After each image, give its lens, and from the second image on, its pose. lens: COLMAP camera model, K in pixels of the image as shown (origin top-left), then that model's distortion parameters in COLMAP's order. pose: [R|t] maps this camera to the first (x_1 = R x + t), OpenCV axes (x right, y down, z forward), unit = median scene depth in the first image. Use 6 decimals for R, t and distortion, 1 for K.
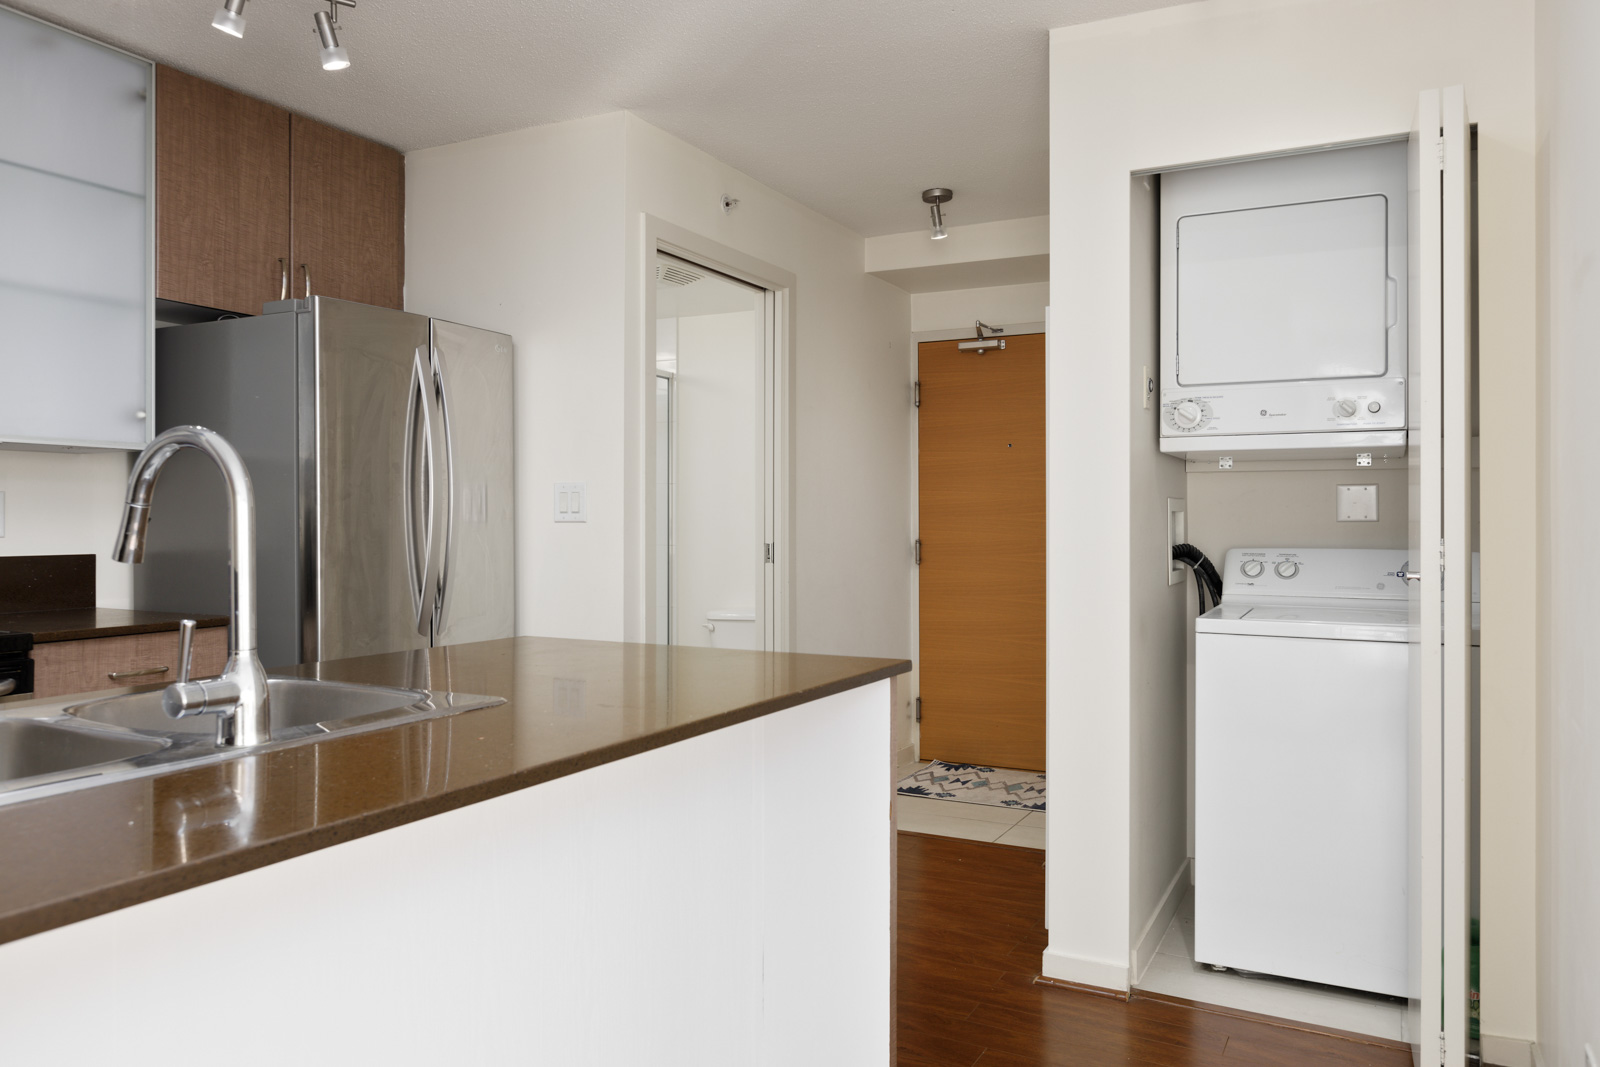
lens RADIAL K [[1149.8, 0, 800.2], [0, 1149.8, 525.8], [0, 0, 1]] dist [-0.005074, 0.004308]
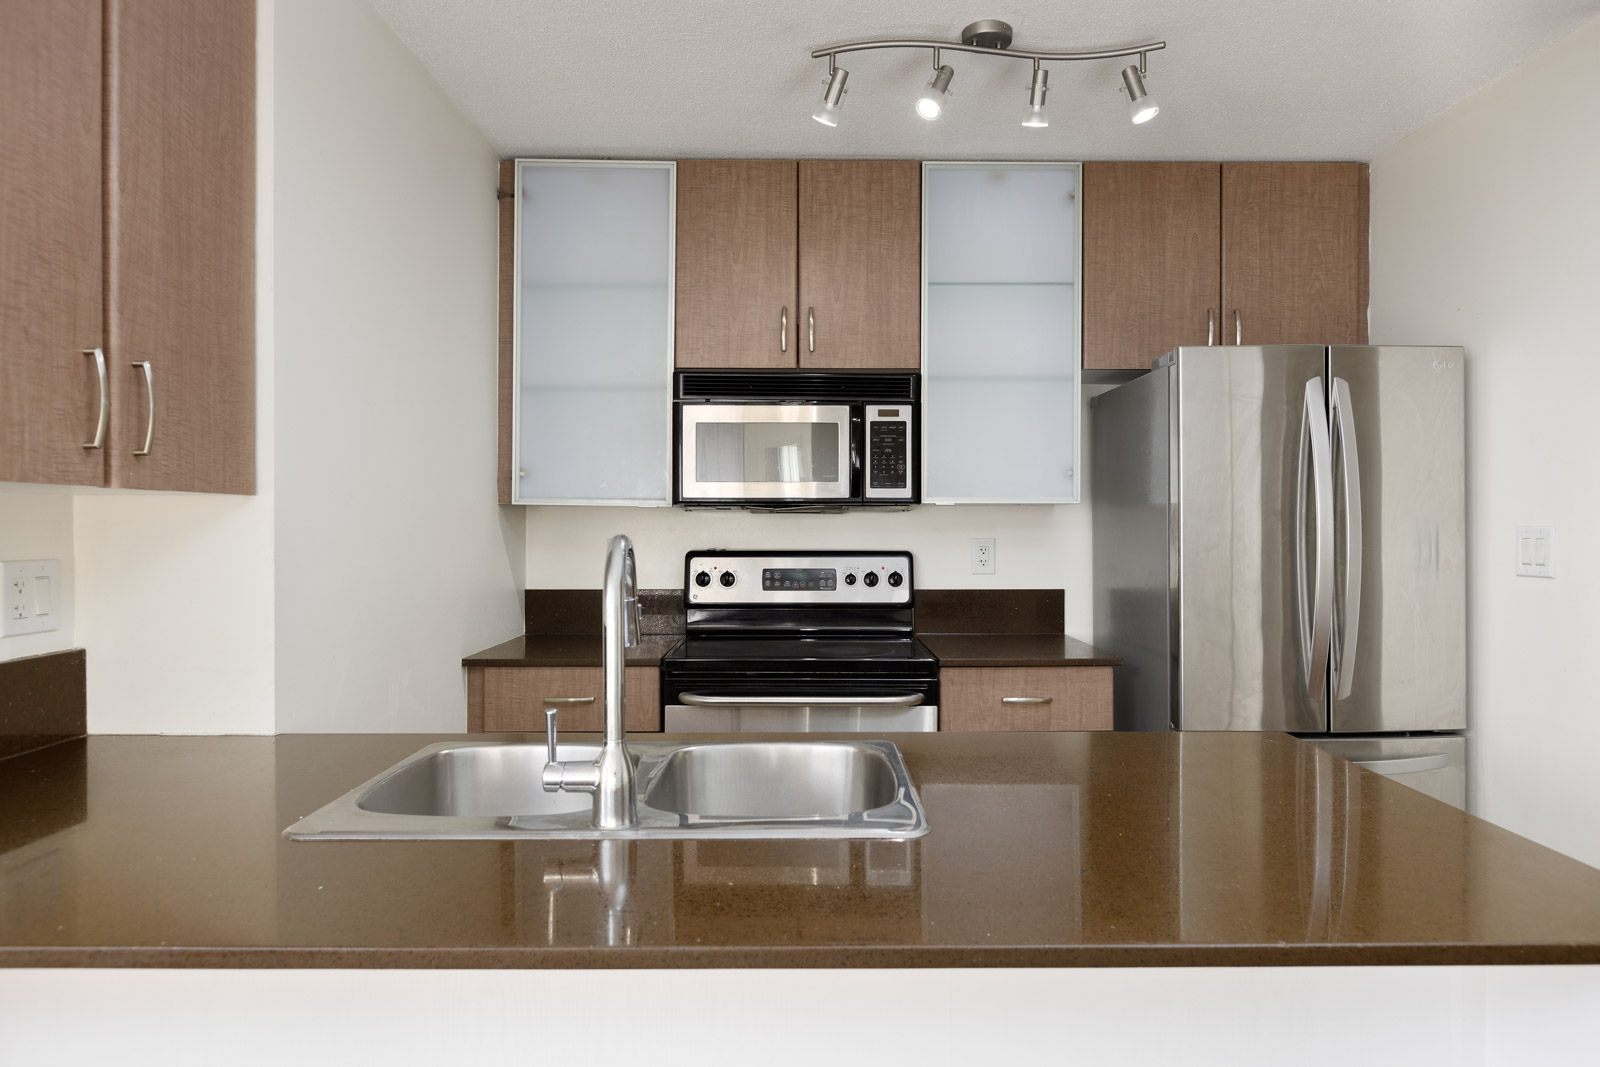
lens RADIAL K [[994.4, 0, 794.0], [0, 994.4, 537.3], [0, 0, 1]] dist [-0.009519, -0.001788]
pose [[0.462844, 0.007523, -0.886408, 0.171017], [-0.001862, 0.999970, 0.007515, -0.036688], [0.886438, -0.001828, 0.462844, 0.274255]]
